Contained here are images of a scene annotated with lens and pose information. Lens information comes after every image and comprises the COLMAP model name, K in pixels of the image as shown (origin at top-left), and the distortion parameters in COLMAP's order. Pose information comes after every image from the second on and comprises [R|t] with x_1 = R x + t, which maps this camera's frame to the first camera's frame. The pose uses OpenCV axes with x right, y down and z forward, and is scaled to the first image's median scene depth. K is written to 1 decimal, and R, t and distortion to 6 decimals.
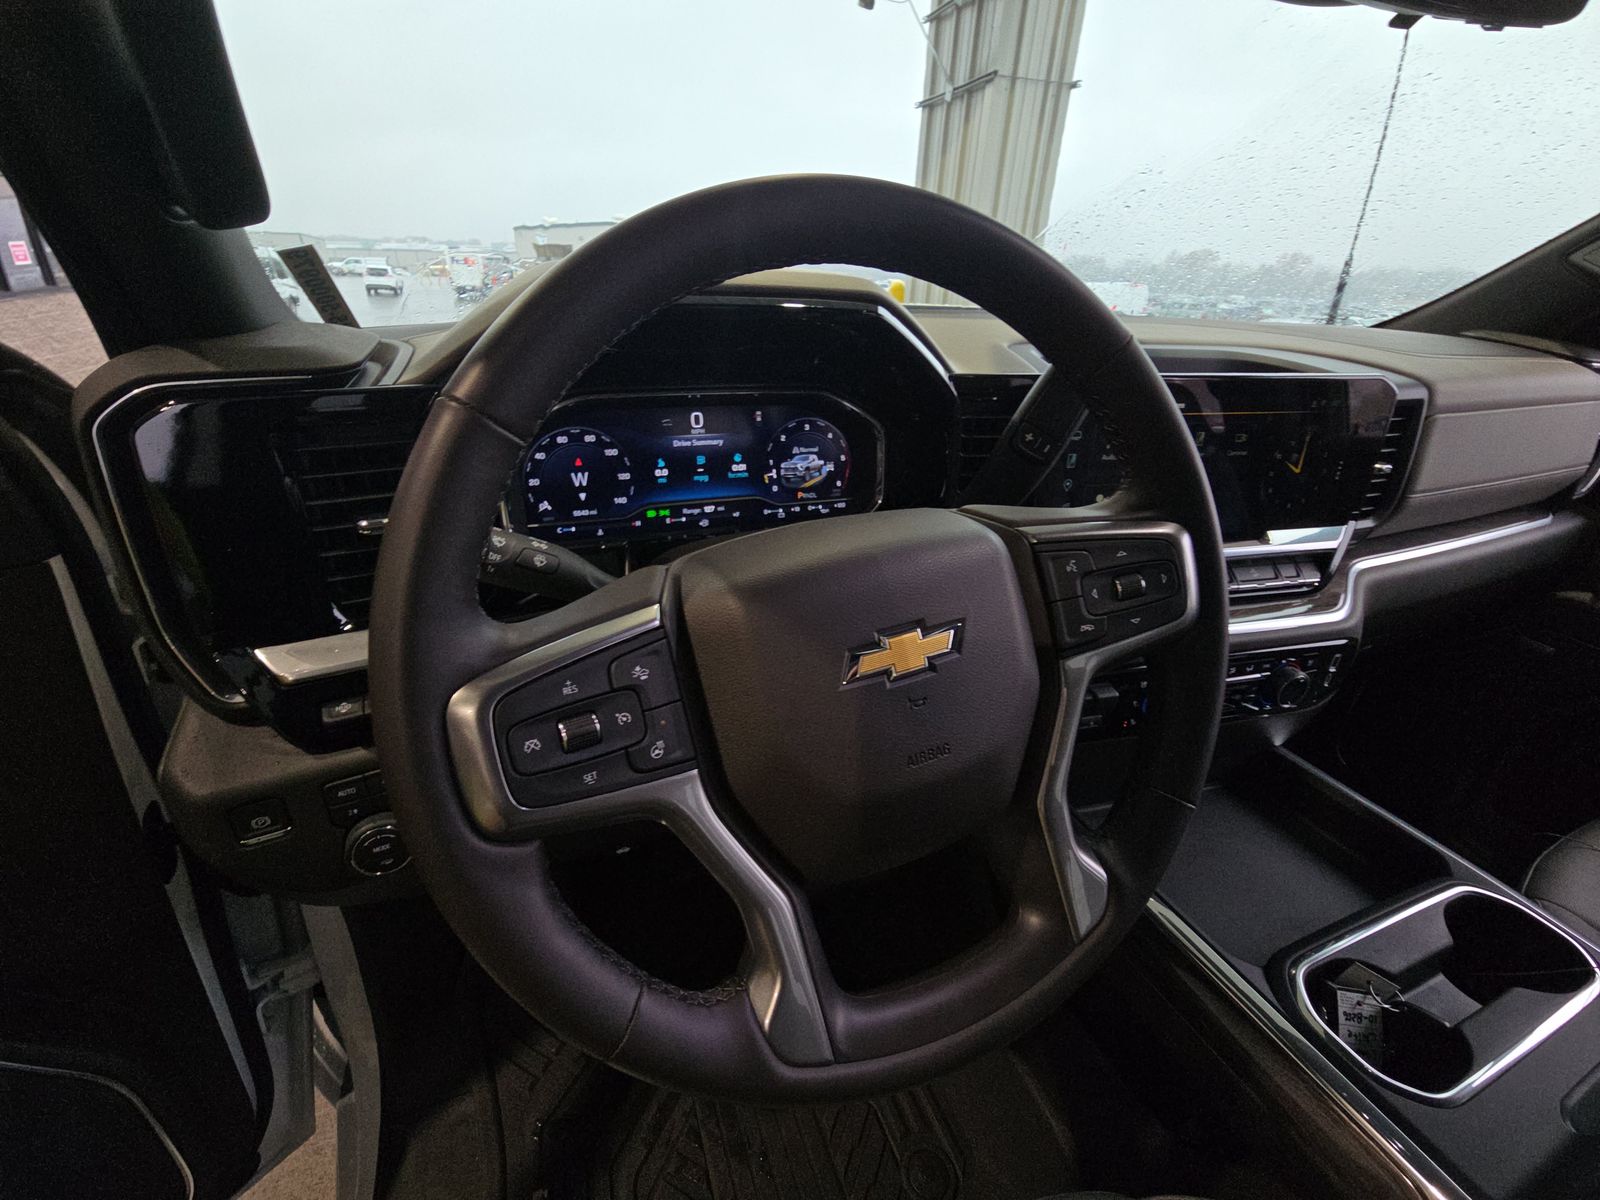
lens RADIAL K [[650.8, 0, 800.0], [0, 650.8, 600.0], [0, 0, 1]] dist [-0.000773, -0.000518]
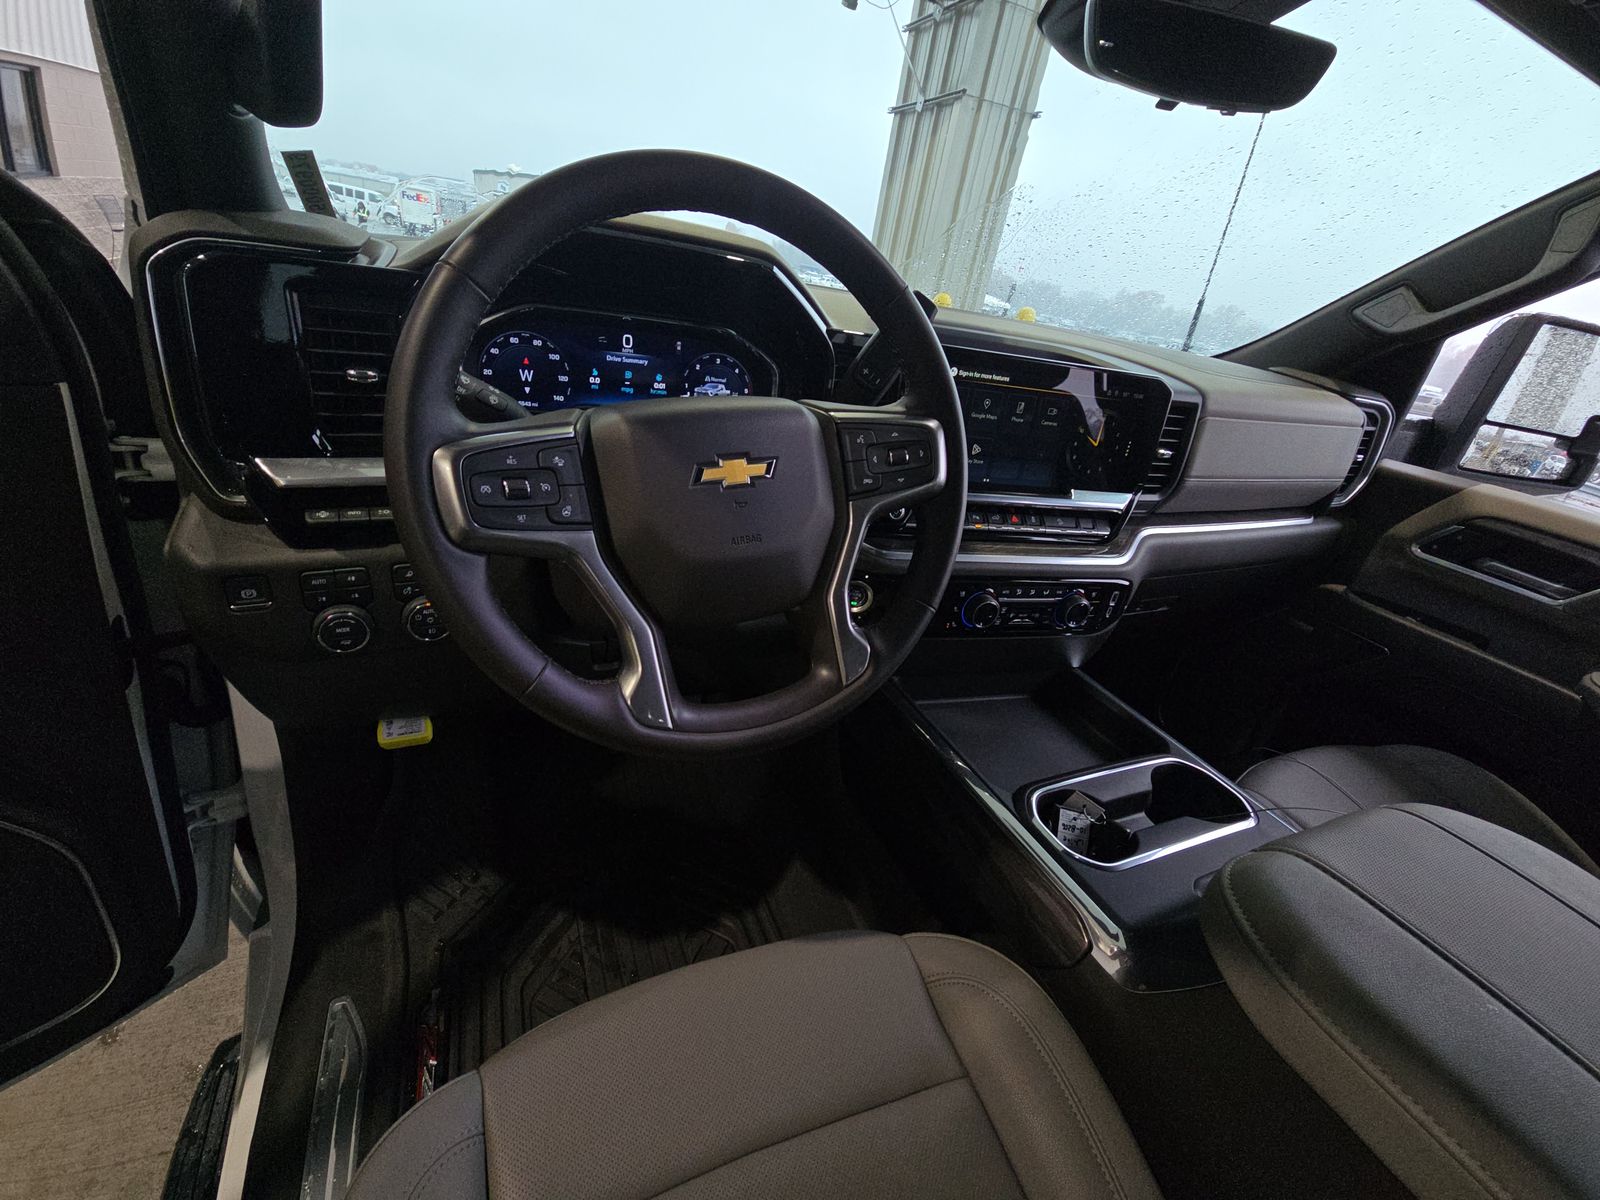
lens RADIAL K [[651.1, 0, 803.4], [0, 651.1, 604.0], [0, 0, 1]] dist [-0.000171, -0.000313]
pose [[0.991268, 0.089211, 0.097099, 0.092330], [-0.090804, 0.995795, 0.012102, 0.165905], [-0.095611, -0.020814, 0.995201, -0.261510]]
